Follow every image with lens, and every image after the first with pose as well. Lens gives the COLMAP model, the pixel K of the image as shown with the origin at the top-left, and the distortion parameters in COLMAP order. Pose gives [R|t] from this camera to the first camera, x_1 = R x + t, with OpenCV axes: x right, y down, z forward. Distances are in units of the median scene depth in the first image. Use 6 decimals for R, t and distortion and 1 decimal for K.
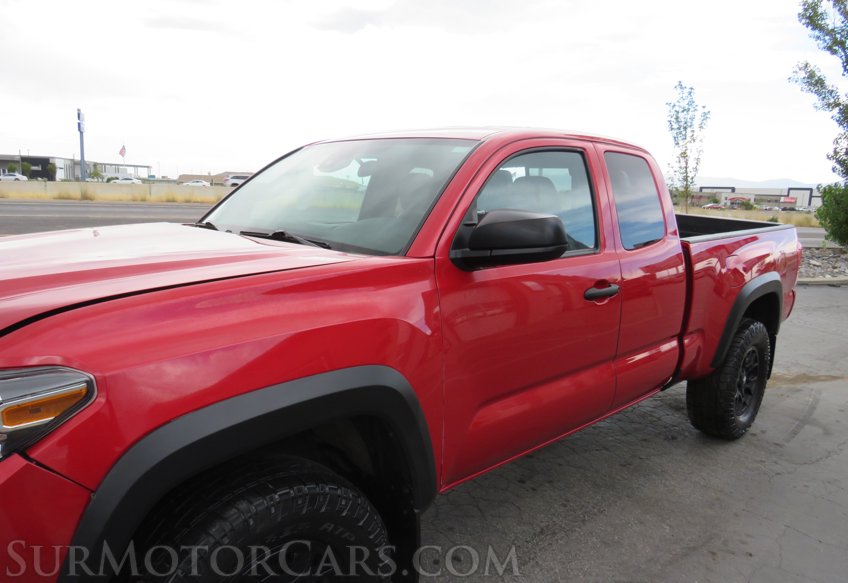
lens RADIAL K [[613.9, 0, 416.2], [0, 613.9, 292.8], [0, 0, 1]] dist [-0.065829, 0.059231]
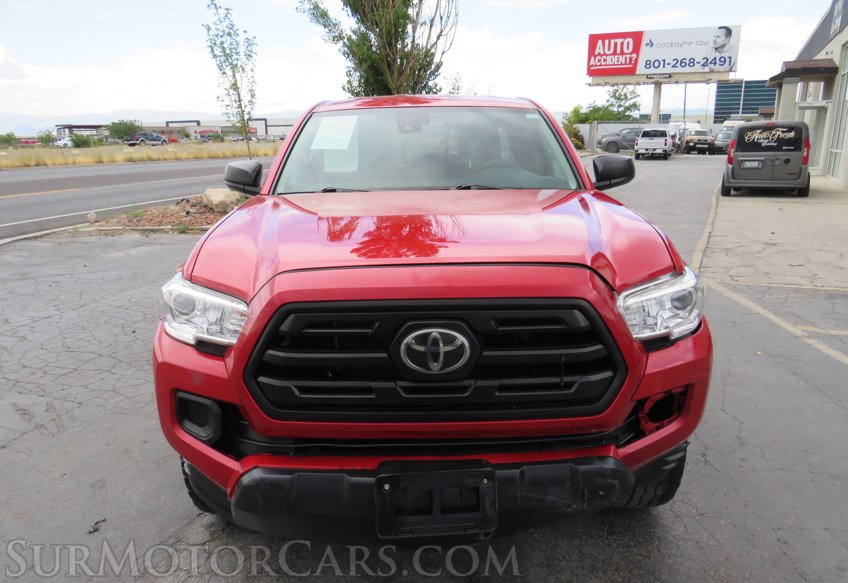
lens RADIAL K [[613.9, 0, 419.5], [0, 613.9, 291.2], [0, 0, 1]] dist [-0.032871, 0.024923]
pose [[0.683374, -0.226981, 0.693887, -0.062982], [0.158433, 0.973899, 0.162544, -0.037034], [-0.712670, -0.001144, 0.701499, 0.175147]]
